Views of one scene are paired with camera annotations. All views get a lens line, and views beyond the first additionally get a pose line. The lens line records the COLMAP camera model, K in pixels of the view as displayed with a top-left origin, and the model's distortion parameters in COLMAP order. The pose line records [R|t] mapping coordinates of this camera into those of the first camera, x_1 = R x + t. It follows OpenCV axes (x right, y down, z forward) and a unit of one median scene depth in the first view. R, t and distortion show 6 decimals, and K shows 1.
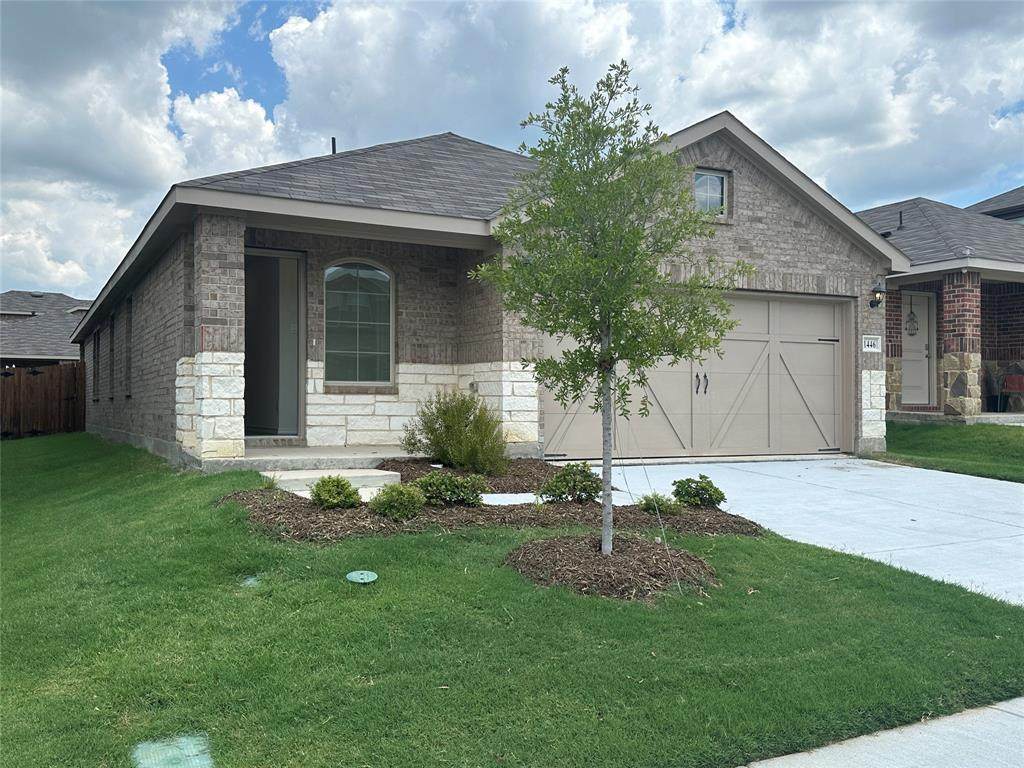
lens RADIAL K [[907.3, 0, 512.0], [0, 907.3, 384.0], [0, 0, 1]] dist [0.166642, -0.276325]
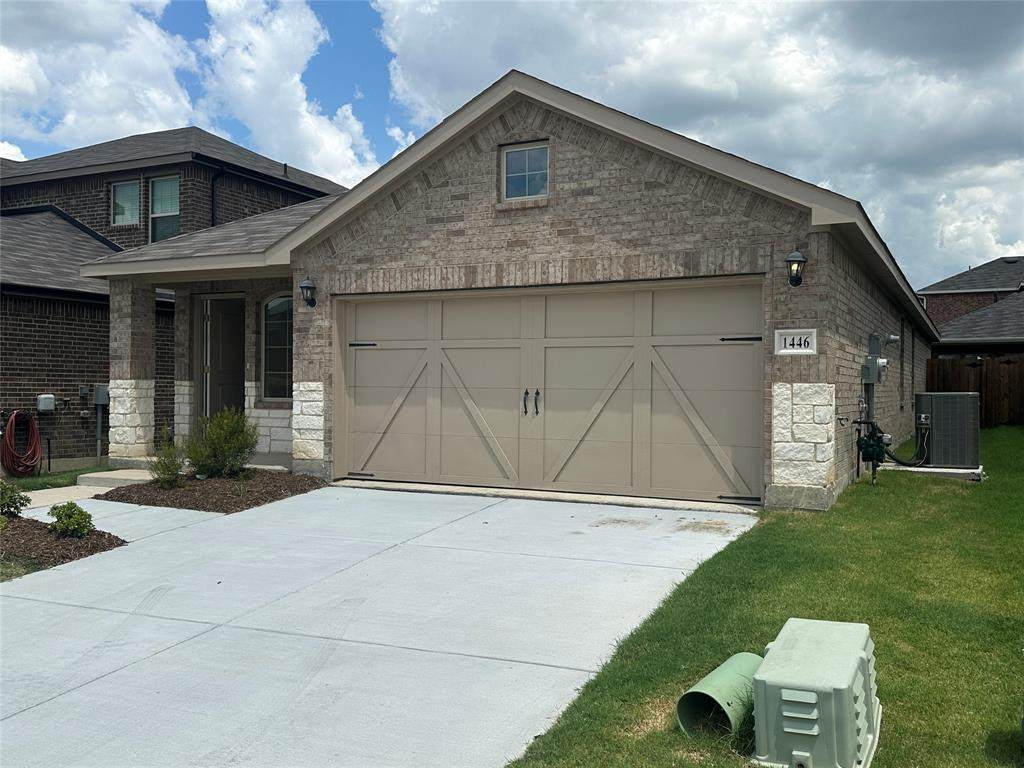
lens RADIAL K [[907.3, 0, 512.0], [0, 907.3, 384.0], [0, 0, 1]] dist [0.166642, -0.276325]
pose [[0.591787, -0.001617, -0.806093, 0.854590], [0.013393, 0.999880, 0.007826, -0.023398], [0.805983, -0.015427, 0.591738, 0.492412]]
